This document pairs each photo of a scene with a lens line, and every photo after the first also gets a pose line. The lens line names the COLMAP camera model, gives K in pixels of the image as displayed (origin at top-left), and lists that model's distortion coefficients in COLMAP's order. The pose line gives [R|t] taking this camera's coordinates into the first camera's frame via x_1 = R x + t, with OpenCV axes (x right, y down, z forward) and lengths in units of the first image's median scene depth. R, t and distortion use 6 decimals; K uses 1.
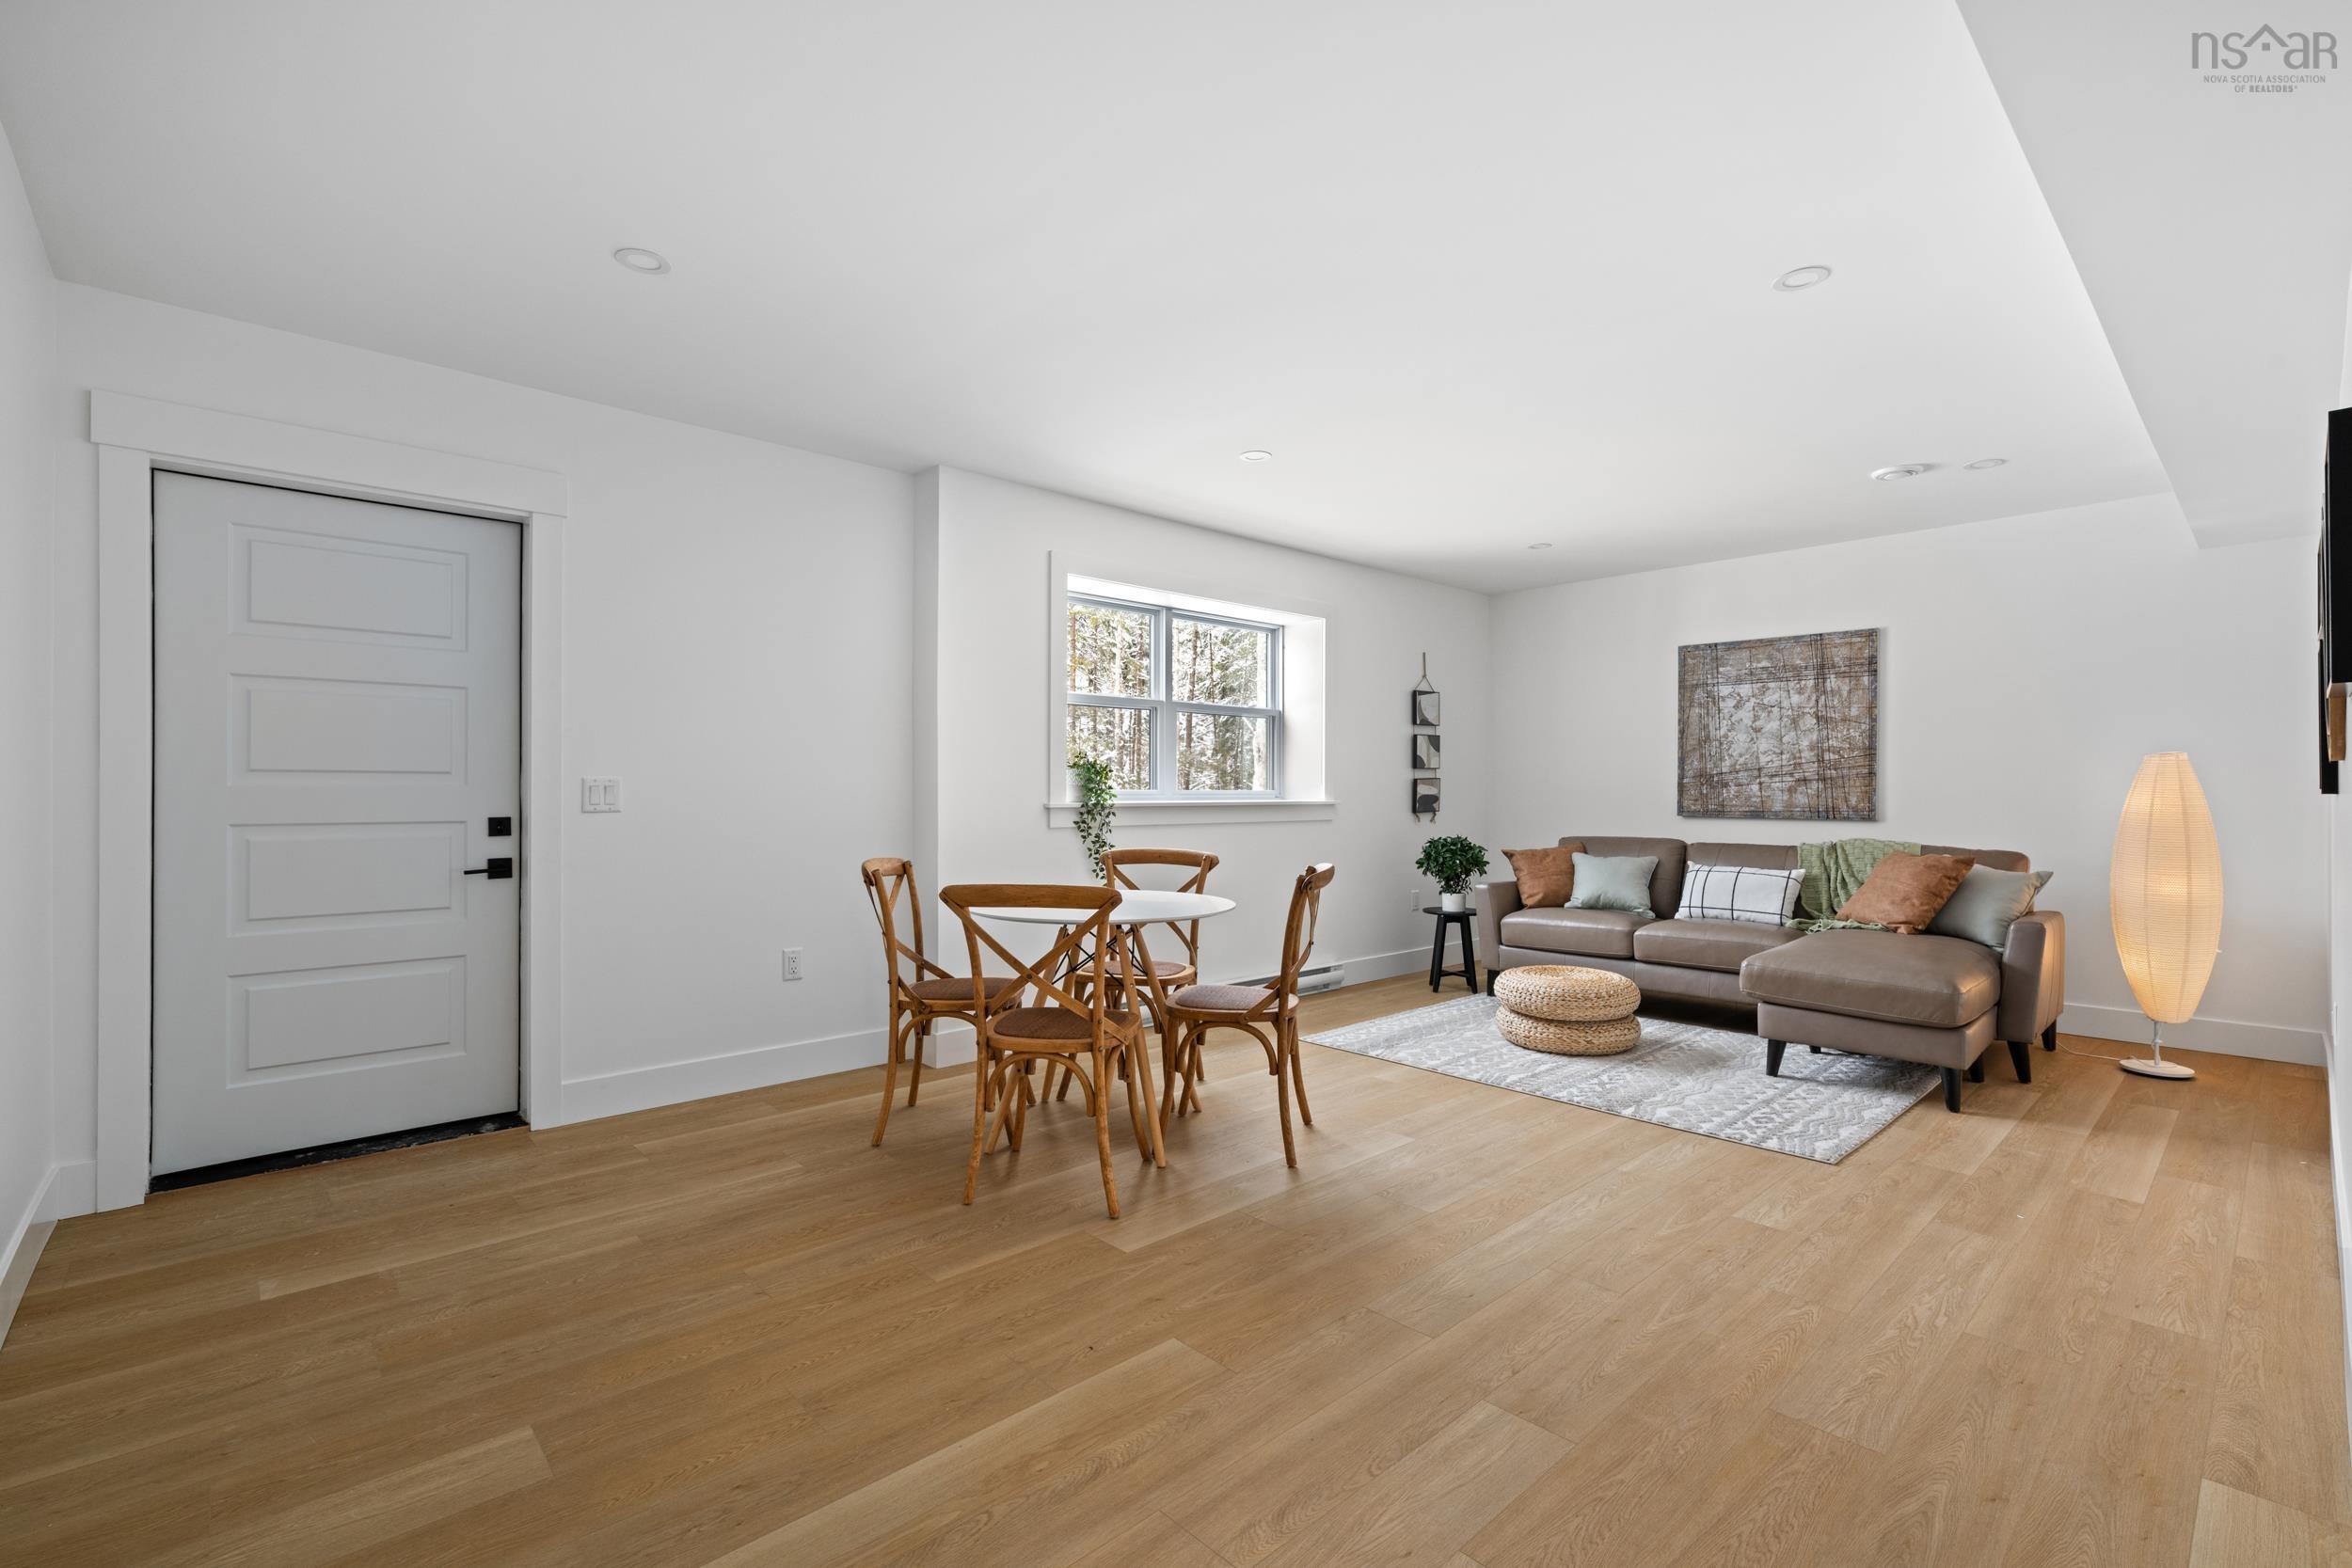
lens RADIAL K [[1049.7, 0, 1176.0], [0, 1049.7, 784.0], [0, 0, 1]] dist [-0.000250, -0.000038]
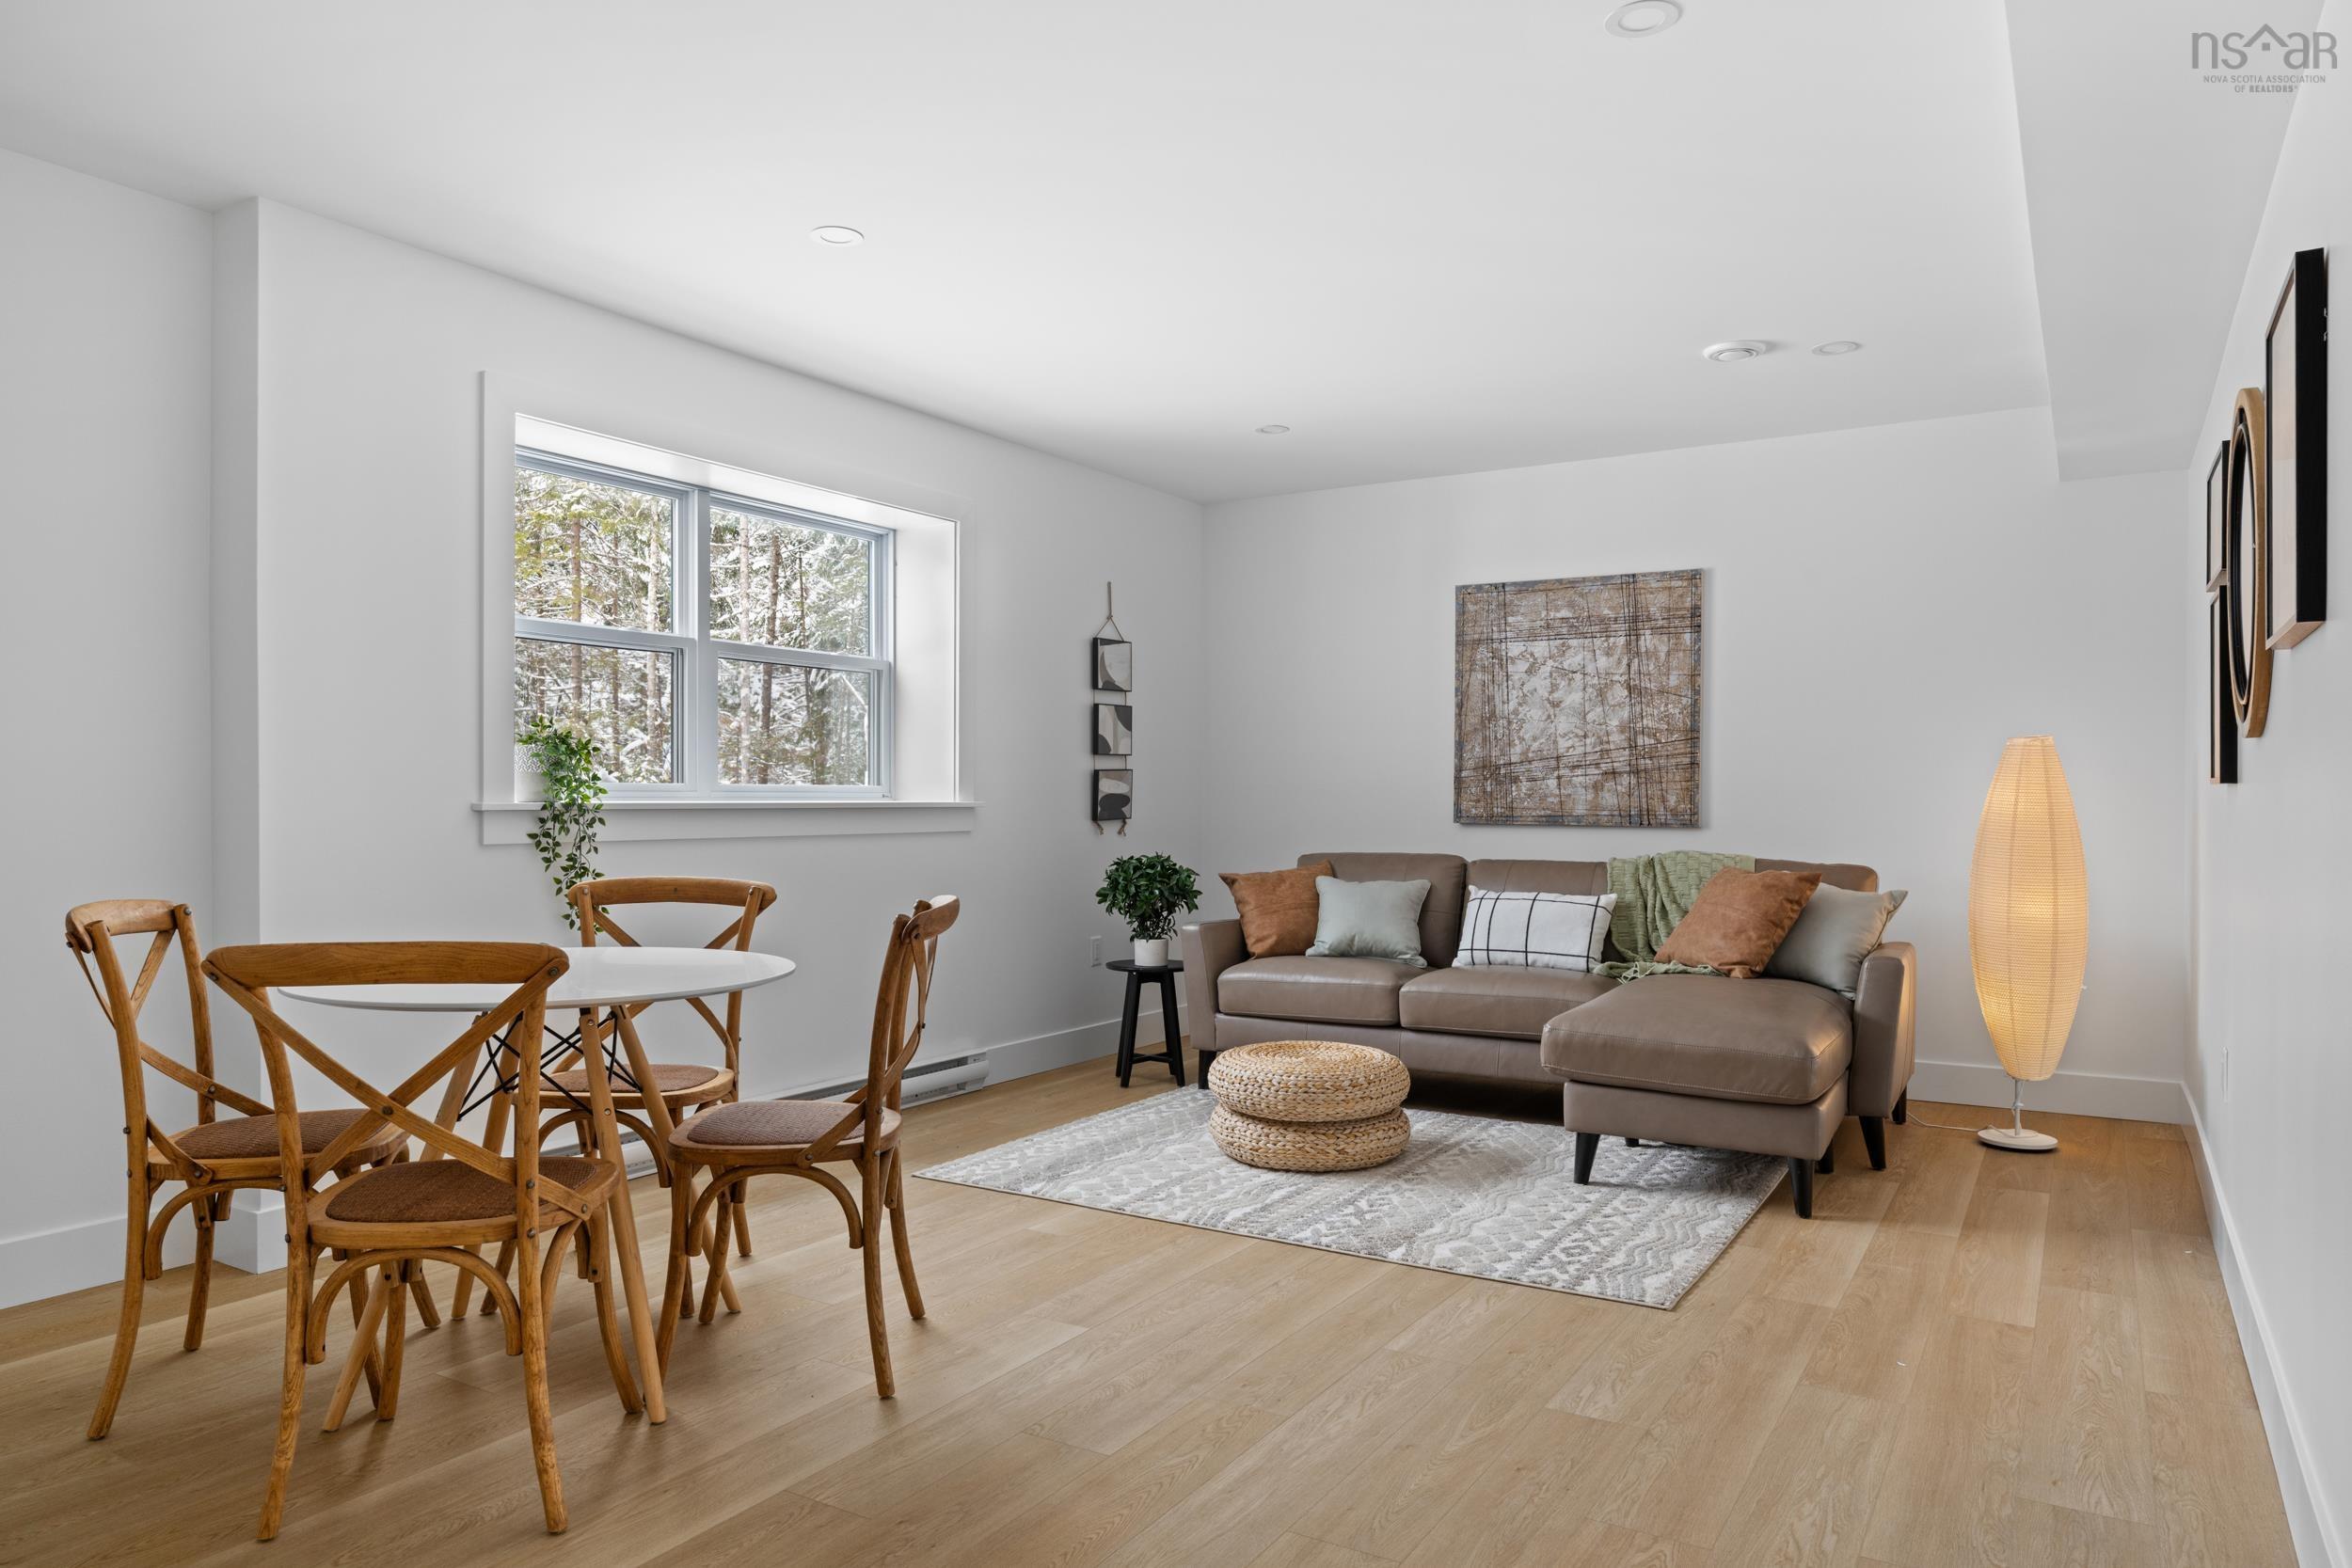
lens RADIAL K [[1496.8, 0, 1172.9], [0, 1496.8, 795.4], [0, 0, 1]] dist [0.003389, 0.001017]
pose [[0.963855, 0.000133, 0.266428, 0.031084], [-0.001203, 0.999992, 0.003852, 0.011543], [-0.266425, -0.004033, 0.963847, 0.099548]]
